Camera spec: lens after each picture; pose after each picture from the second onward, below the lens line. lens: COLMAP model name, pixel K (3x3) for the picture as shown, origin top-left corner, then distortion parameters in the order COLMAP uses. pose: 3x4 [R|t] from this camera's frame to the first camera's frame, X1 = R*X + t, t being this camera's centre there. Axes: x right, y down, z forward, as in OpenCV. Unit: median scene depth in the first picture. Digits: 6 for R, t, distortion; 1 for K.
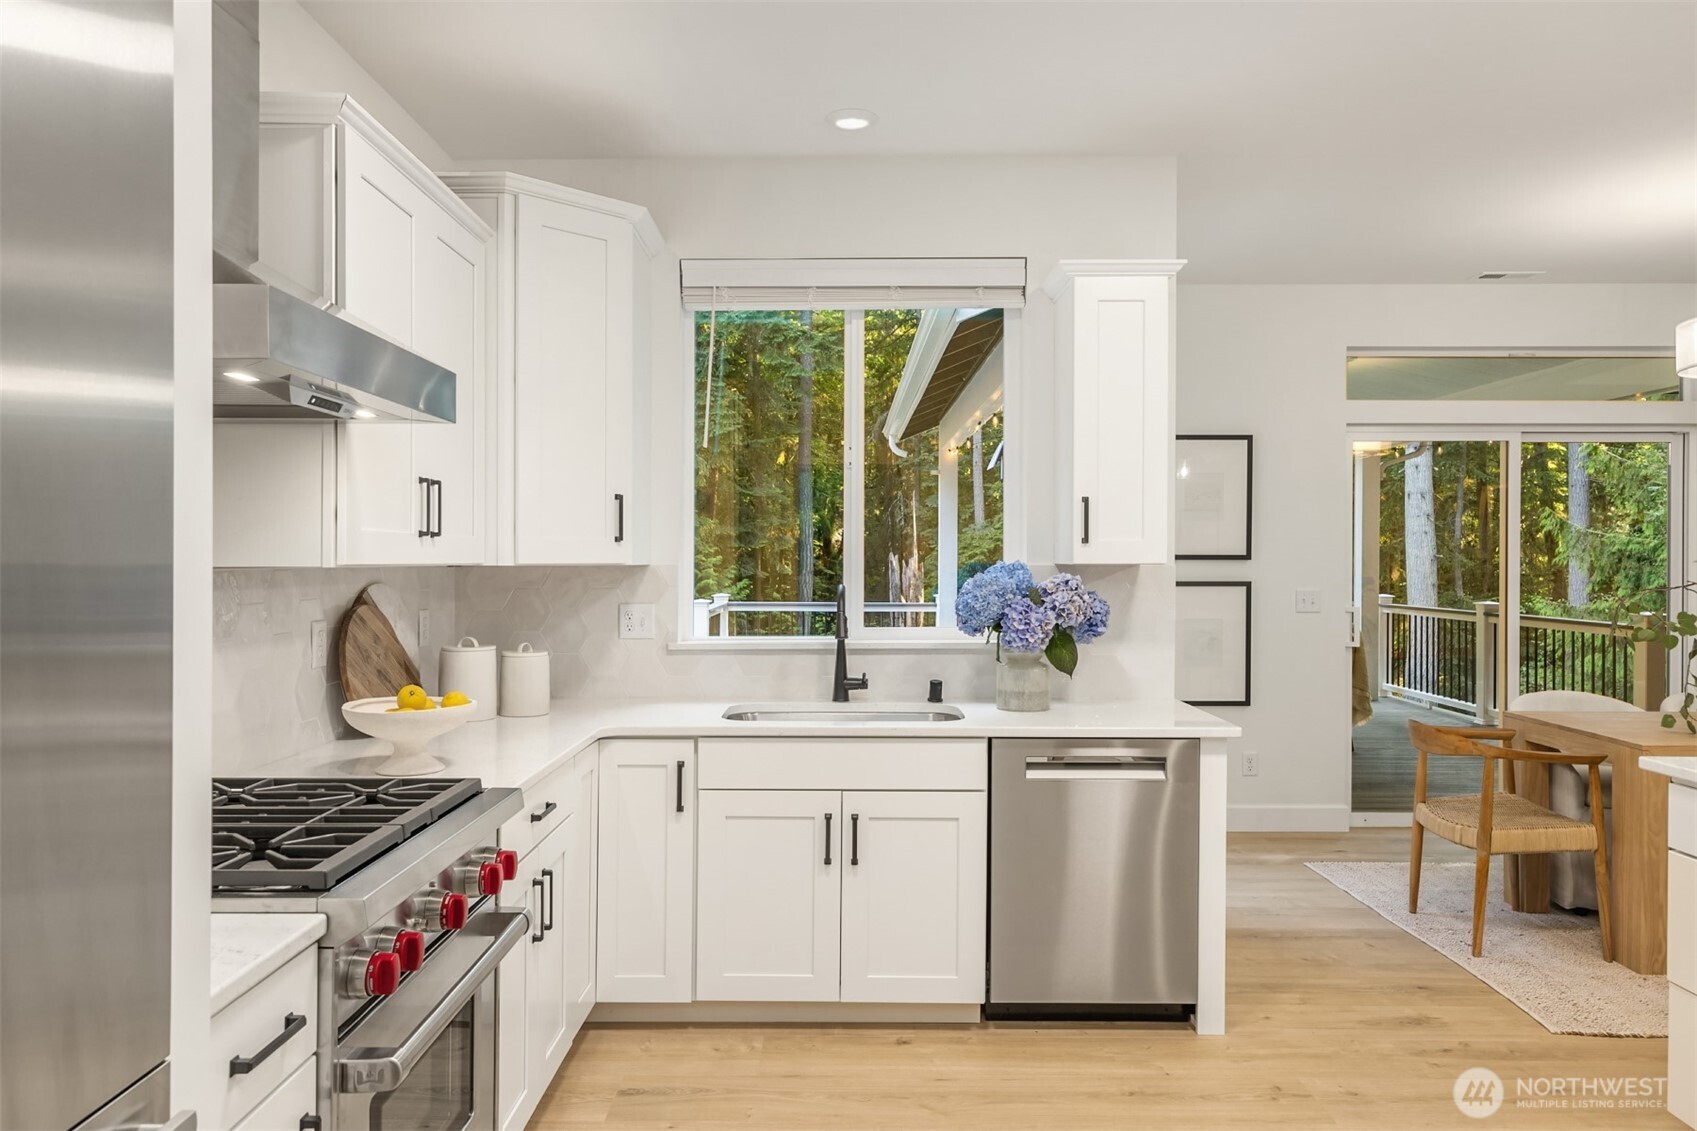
lens RADIAL K [[1136.7, 0, 838.0], [0, 1136.7, 572.9], [0, 0, 1]] dist [0.004512, -0.006281]
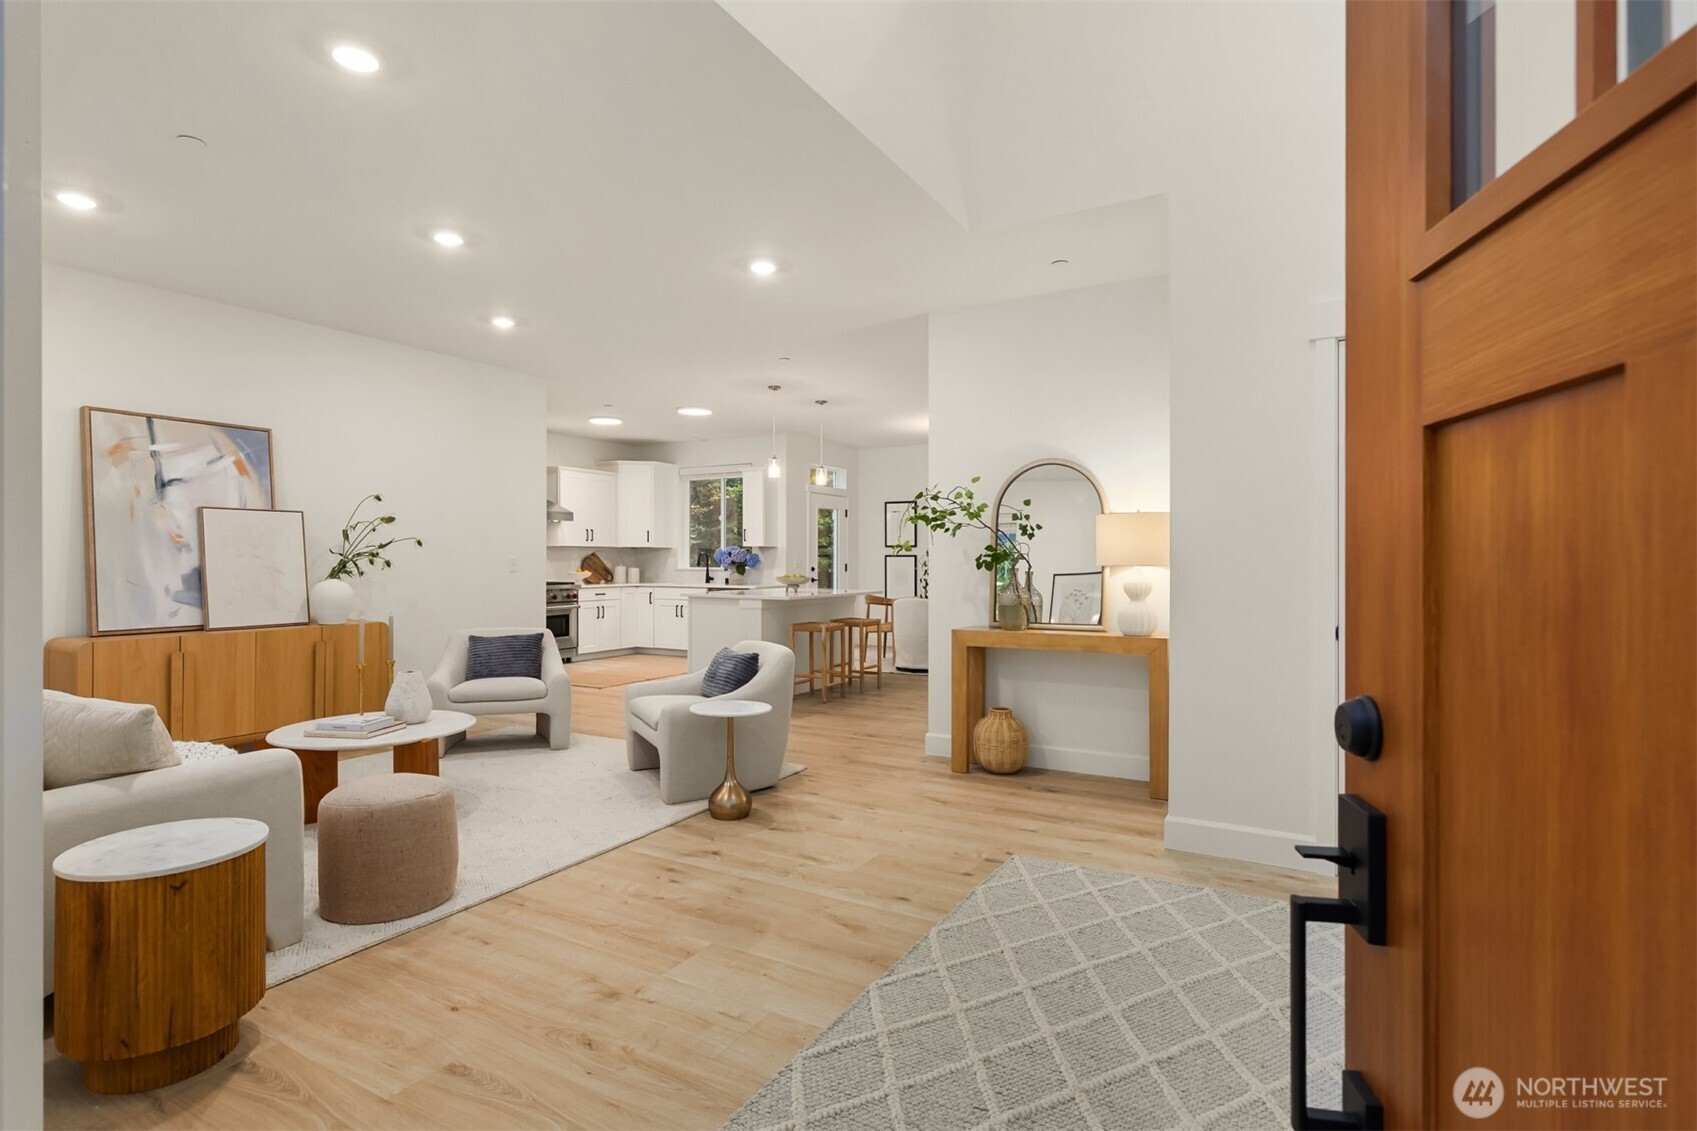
lens RADIAL K [[829.4, 0, 832.3], [0, 829.4, 565.4], [0, 0, 1]] dist [0.006062, 0.000978]
pose [[0.879506, 0.001587, -0.475886, 1.877466], [-0.005147, 0.999968, -0.006176, 0.075702], [0.475861, 0.007881, 0.879485, -1.394407]]
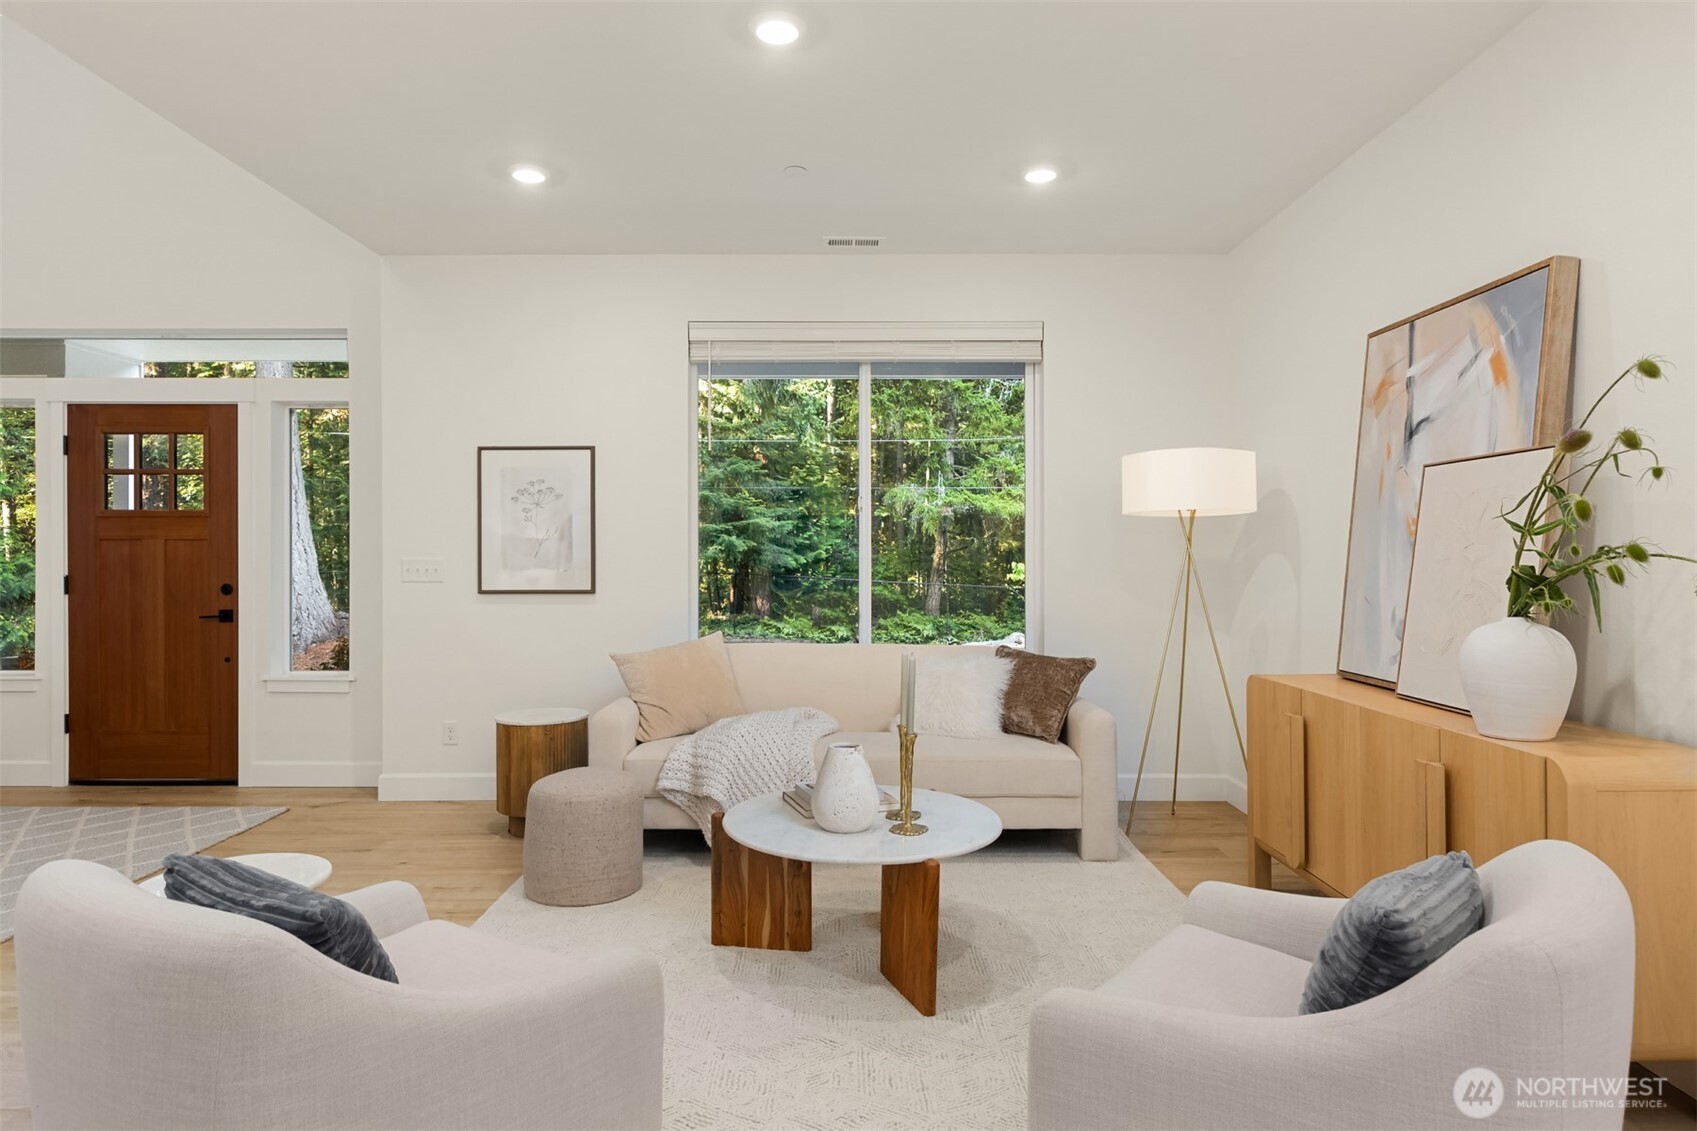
lens RADIAL K [[1004.1, 0, 851.7], [0, 1004.1, 571.5], [0, 0, 1]] dist [0.001300, -0.000191]
pose [[-0.999758, -0.002890, -0.021819, 0.849686], [-0.003552, 0.999533, 0.030362, 0.044851], [0.021721, 0.030433, -0.999301, 0.156902]]
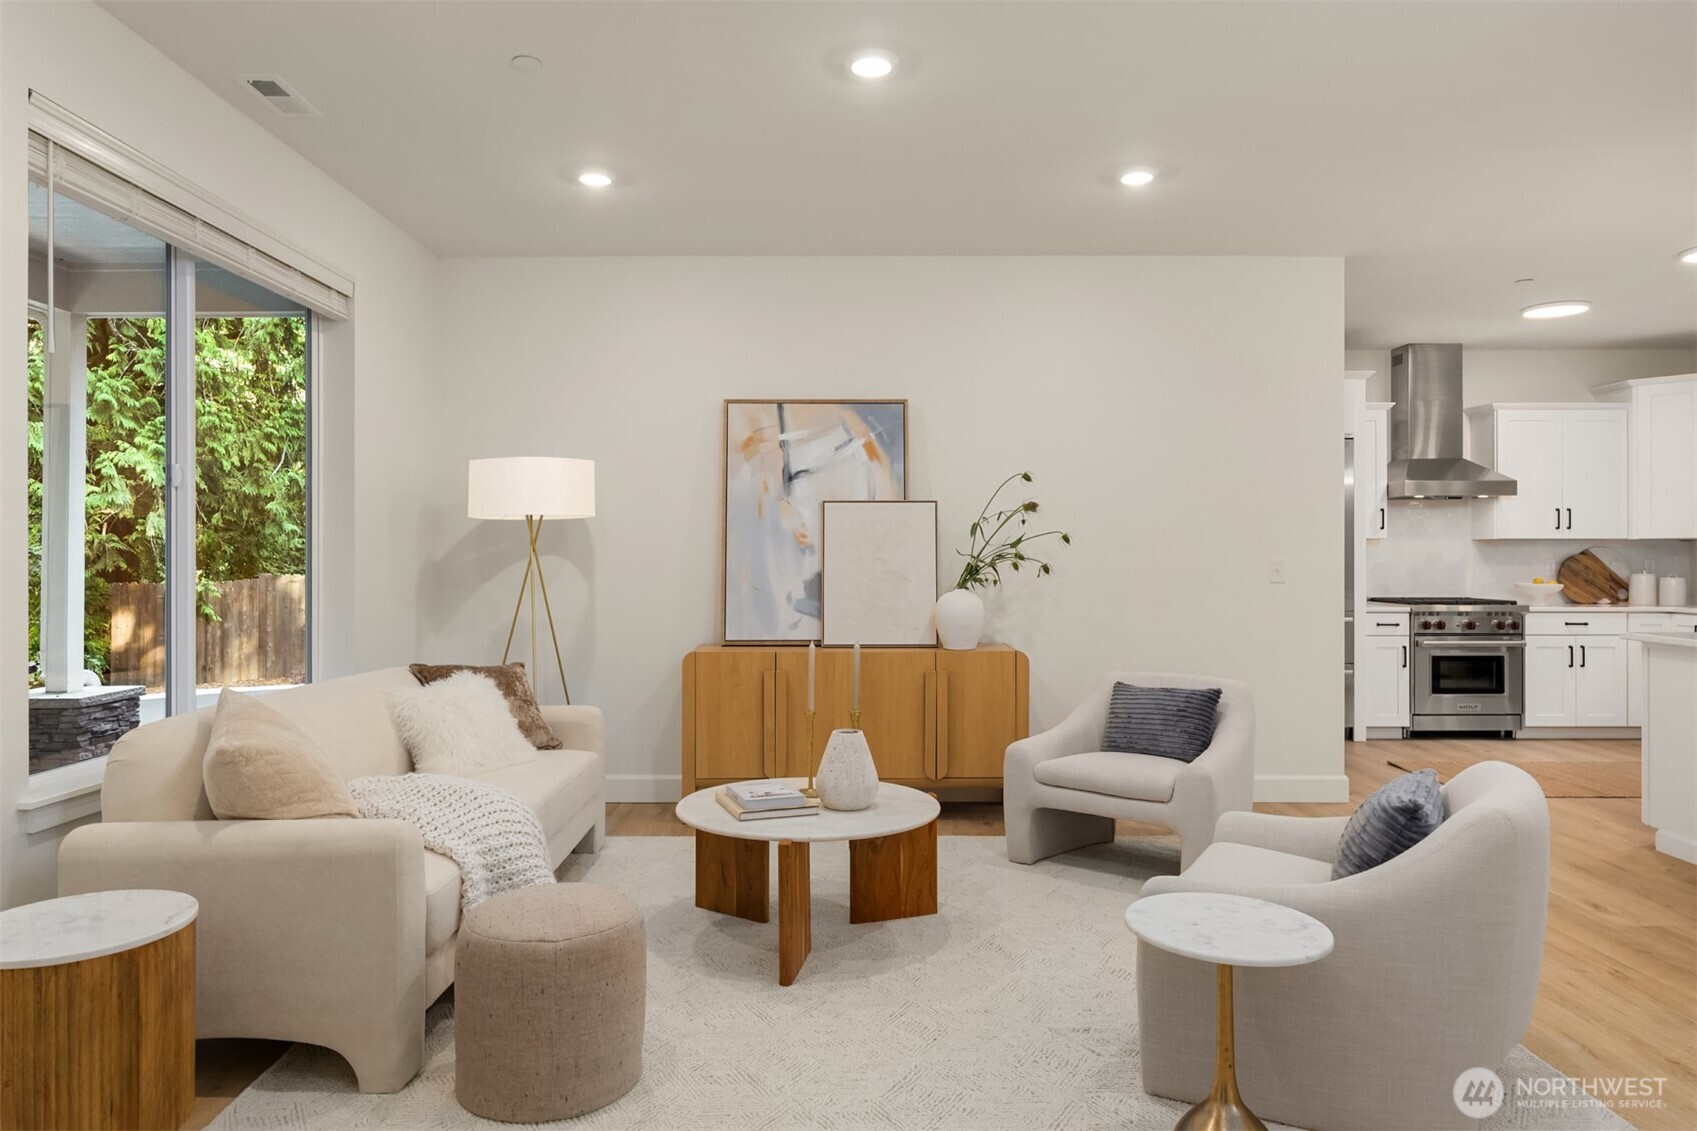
lens RADIAL K [[1084.6, 0, 864.6], [0, 1084.6, 554.0], [0, 0, 1]] dist [0.008206, -0.003746]
pose [[0.044576, -0.006644, -0.998984, 1.827839], [-0.013344, 0.999885, -0.007245, 0.060547], [0.998917, 0.013653, 0.044482, -0.705103]]
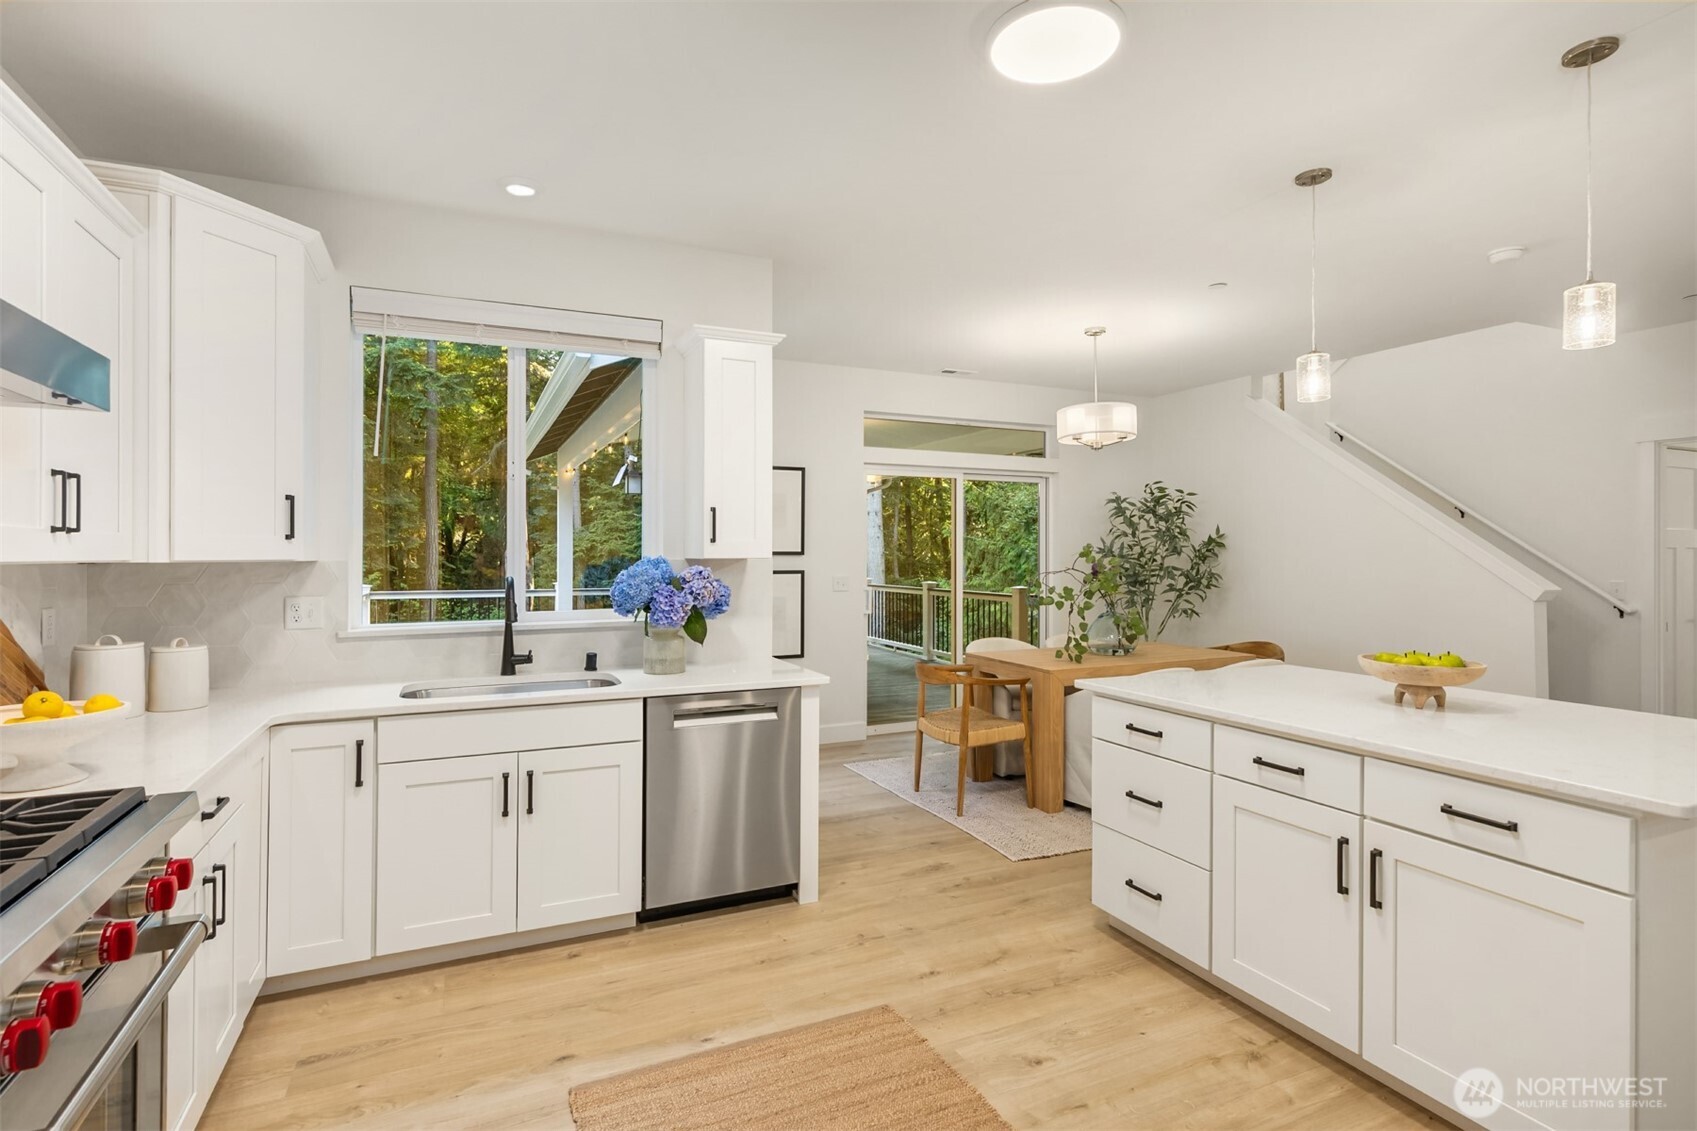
lens RADIAL K [[818.2, 0, 840.3], [0, 818.2, 557.7], [0, 0, 1]] dist [-0.001880, 0.000874]
pose [[0.906709, -0.003856, 0.421739, -0.047223], [0.007631, 0.999945, -0.007264, -0.000717], [-0.421687, 0.009804, 0.906688, 0.085185]]
